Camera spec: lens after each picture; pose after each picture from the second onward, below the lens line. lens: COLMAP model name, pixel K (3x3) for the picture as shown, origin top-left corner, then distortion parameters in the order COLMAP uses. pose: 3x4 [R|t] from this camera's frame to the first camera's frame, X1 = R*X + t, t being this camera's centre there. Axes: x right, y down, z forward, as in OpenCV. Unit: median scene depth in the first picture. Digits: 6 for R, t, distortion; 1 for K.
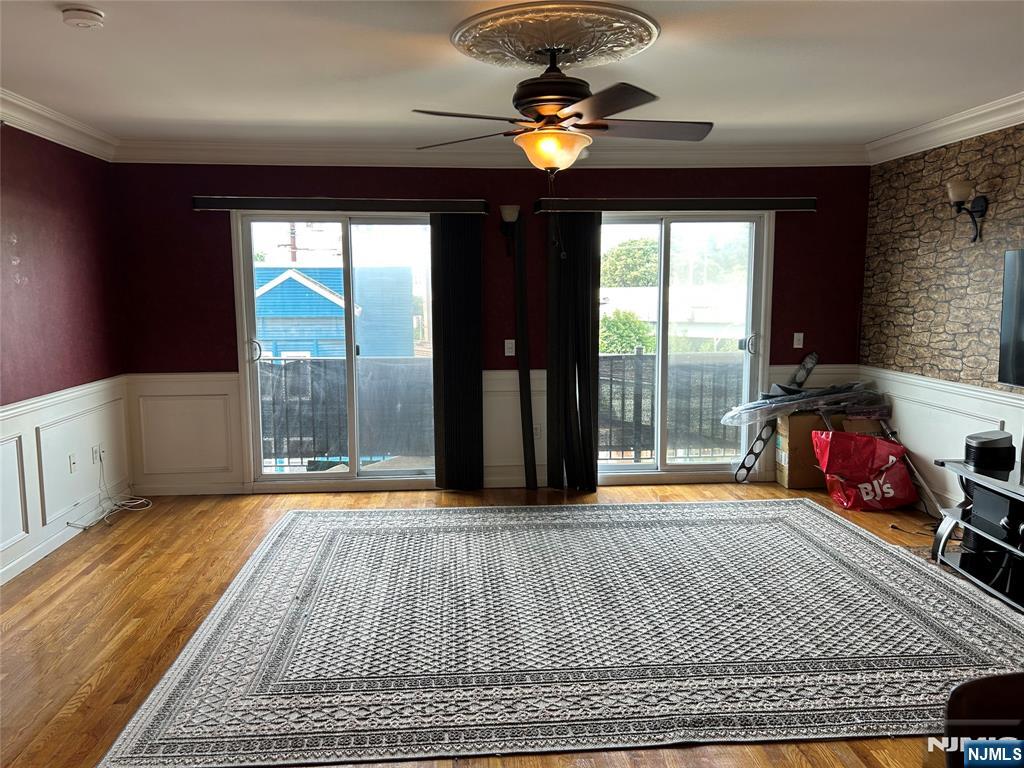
lens RADIAL K [[772.0, 0, 507.5], [0, 772.0, 376.3], [0, 0, 1]] dist [0.039883, -0.048943]
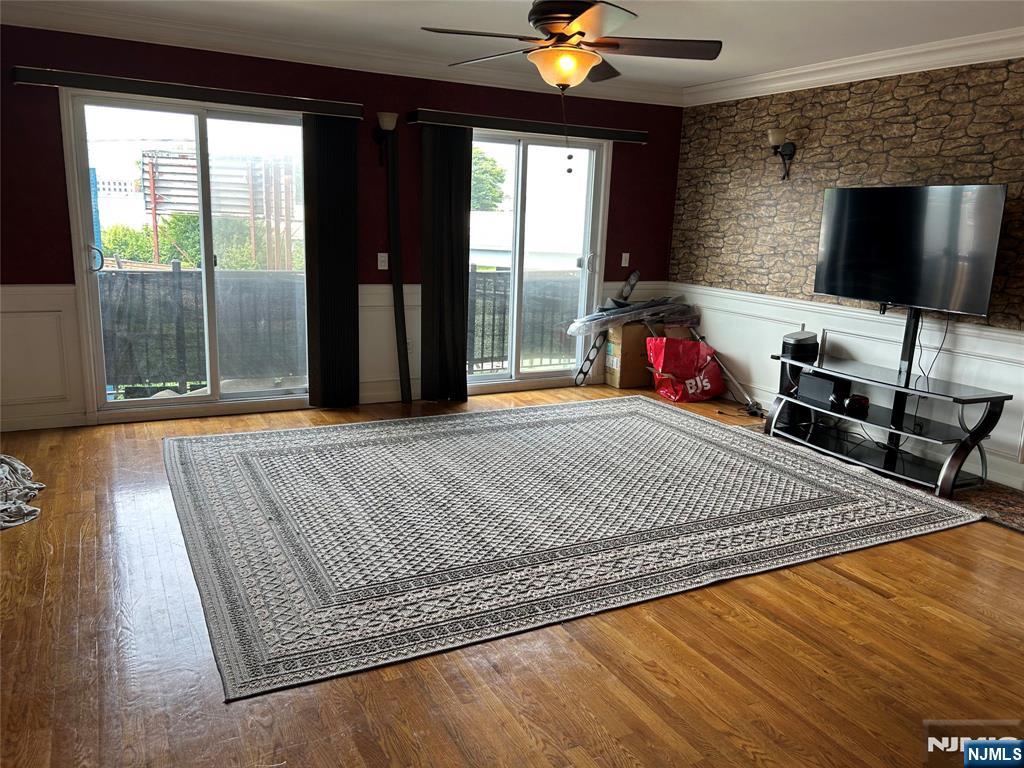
lens RADIAL K [[772.0, 0, 504.6], [0, 772.0, 375.8], [0, 0, 1]] dist [0.039883, -0.048943]
pose [[0.914418, -0.042311, 0.402555, -0.277230], [0.003782, 0.995371, 0.096028, 0.015346], [-0.404754, -0.086287, 0.910345, 0.025083]]
